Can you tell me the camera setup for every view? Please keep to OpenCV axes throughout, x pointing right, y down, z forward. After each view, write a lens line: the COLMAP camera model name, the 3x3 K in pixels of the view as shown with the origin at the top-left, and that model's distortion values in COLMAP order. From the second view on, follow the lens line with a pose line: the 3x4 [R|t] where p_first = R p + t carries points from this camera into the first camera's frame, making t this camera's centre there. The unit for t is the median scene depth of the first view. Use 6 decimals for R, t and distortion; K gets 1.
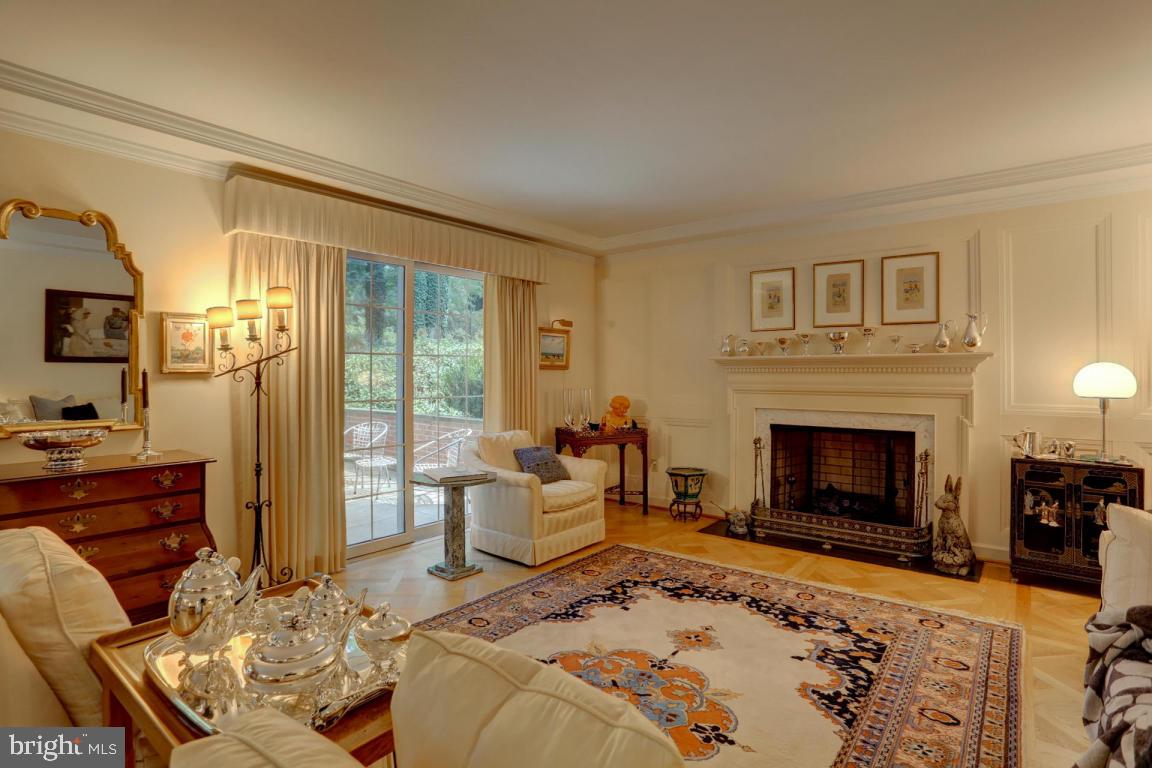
lens RADIAL K [[568.2, 0, 576.8], [0, 568.2, 374.8], [0, 0, 1]] dist [-0.051385, 0.012673]
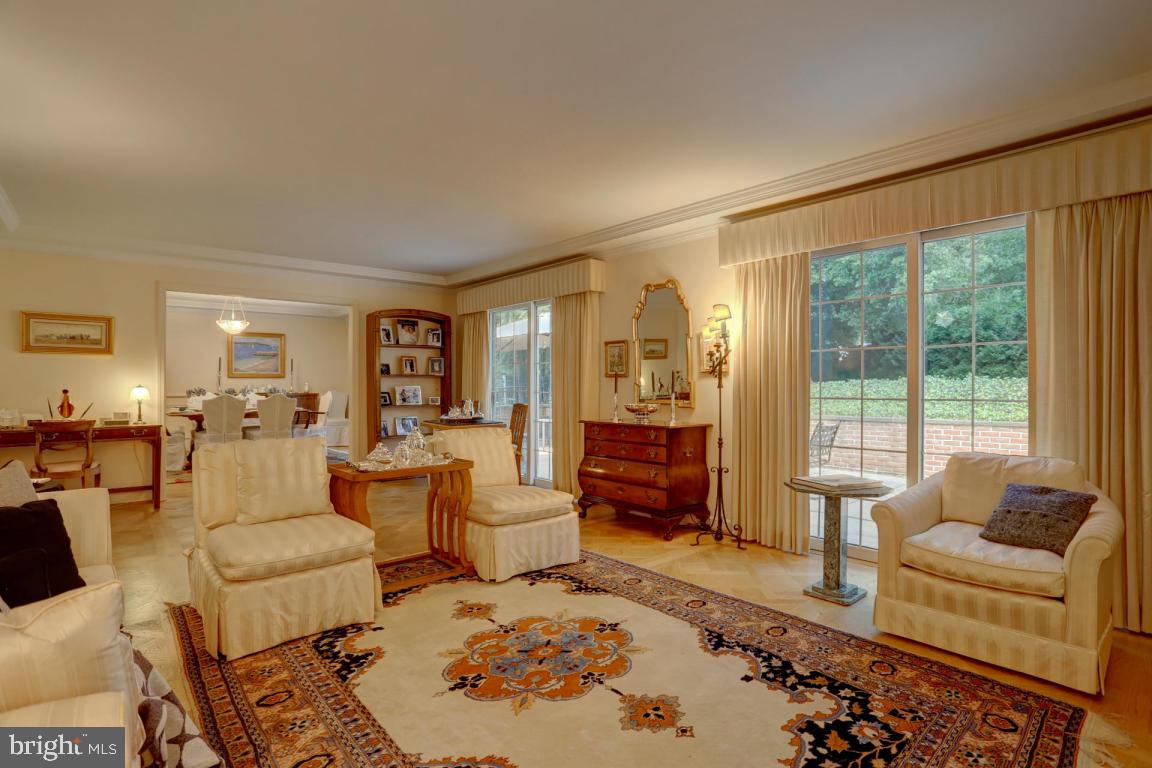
lens RADIAL K [[568.2, 0, 576.2], [0, 568.2, 388.9], [0, 0, 1]] dist [-0.051385, 0.012673]
pose [[-0.171133, 0.010596, -0.985191, 0.795153], [0.000015, 0.999942, 0.010752, 0.024901], [0.985248, 0.001825, -0.171123, 0.852045]]
